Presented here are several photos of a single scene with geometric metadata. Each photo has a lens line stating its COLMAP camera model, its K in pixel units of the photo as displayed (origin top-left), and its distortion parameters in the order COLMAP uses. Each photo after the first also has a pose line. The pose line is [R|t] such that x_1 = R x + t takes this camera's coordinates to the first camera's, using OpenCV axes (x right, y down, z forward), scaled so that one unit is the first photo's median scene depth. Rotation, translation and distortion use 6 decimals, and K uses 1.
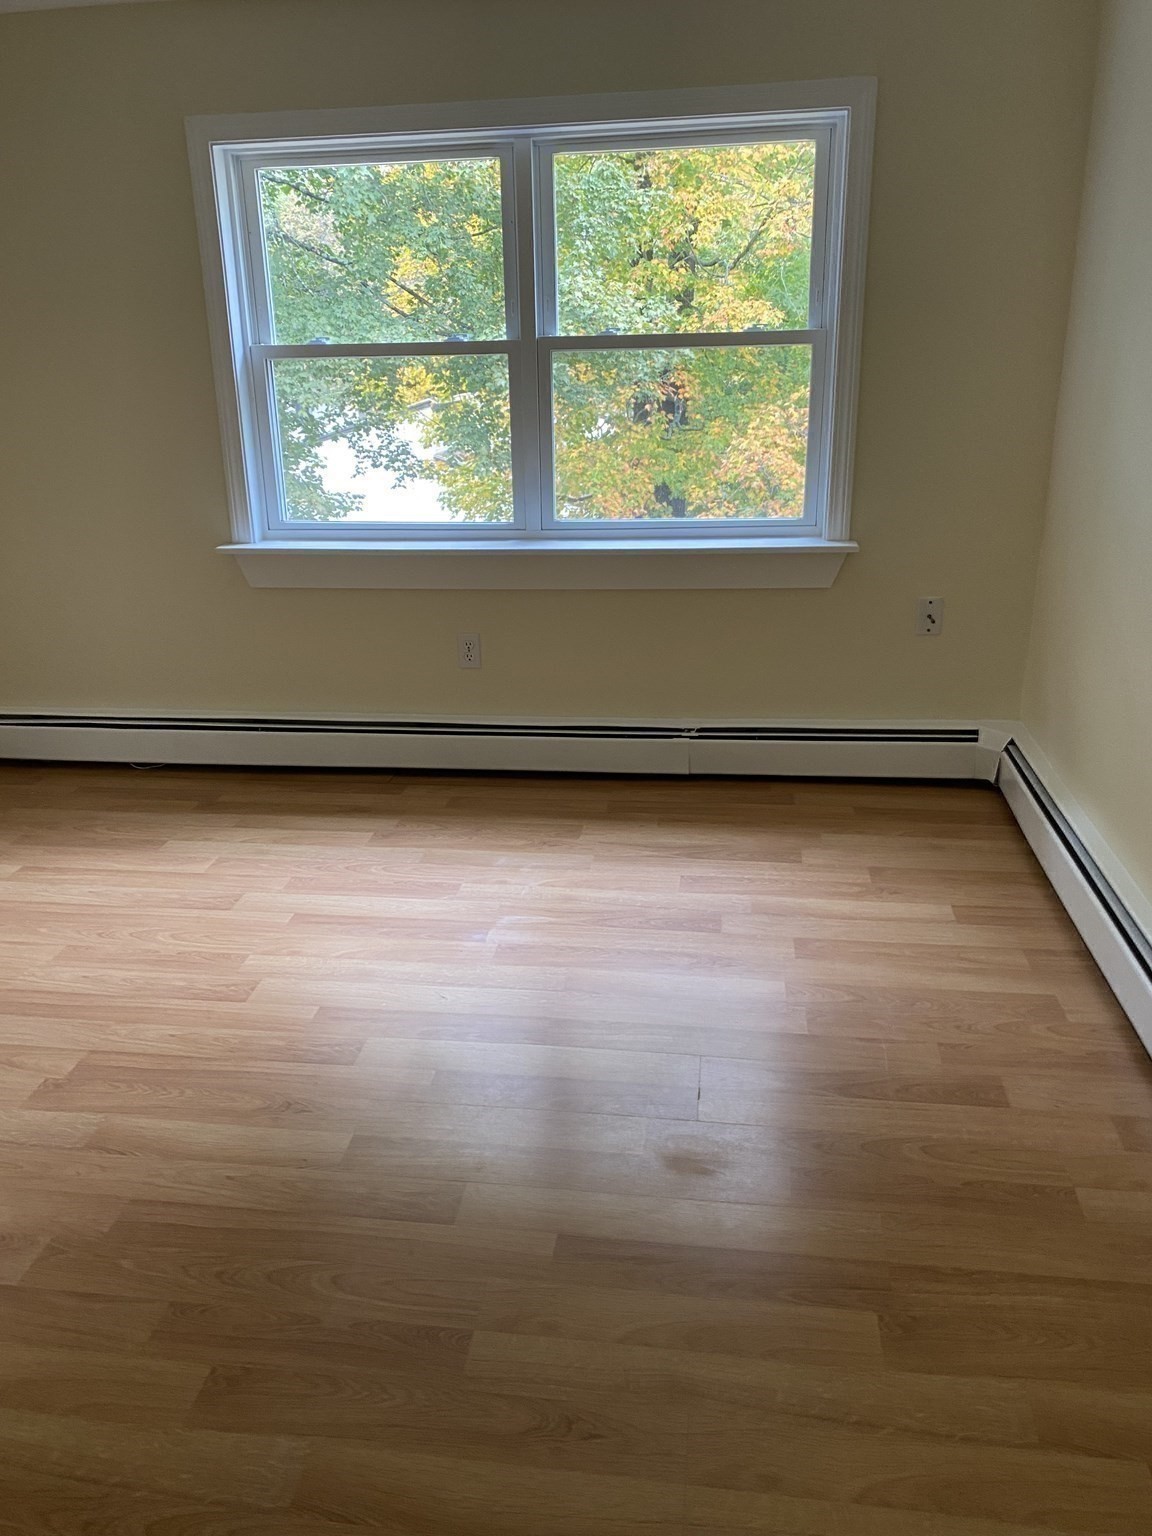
lens RADIAL K [[1177.6, 0, 567.6], [0, 1177.6, 771.7], [0, 0, 1]] dist [0.028963, -0.048388]
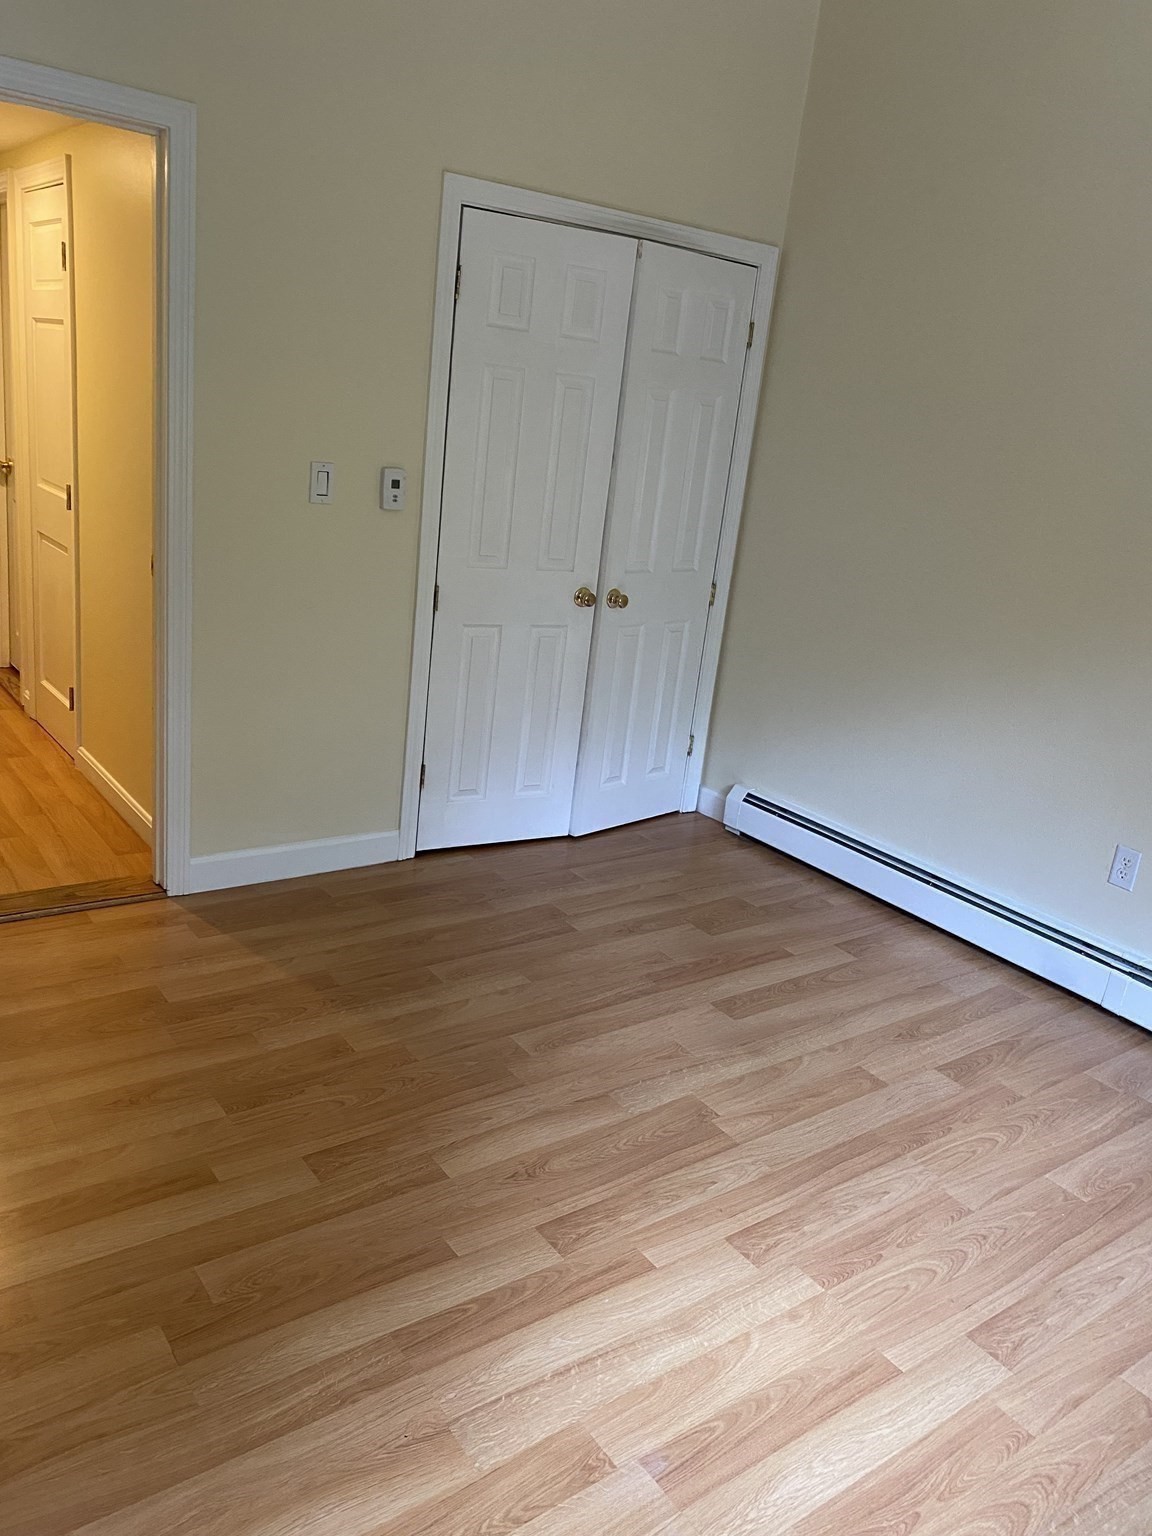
lens RADIAL K [[1177.6, 0, 575.7], [0, 1177.6, 768.0], [0, 0, 1]] dist [0.028963, -0.048388]
pose [[-0.723339, 0.156297, -0.672571, 0.351122], [-0.314232, 0.792825, 0.522194, -0.514964], [0.614849, 0.589067, -0.524367, 1.176052]]
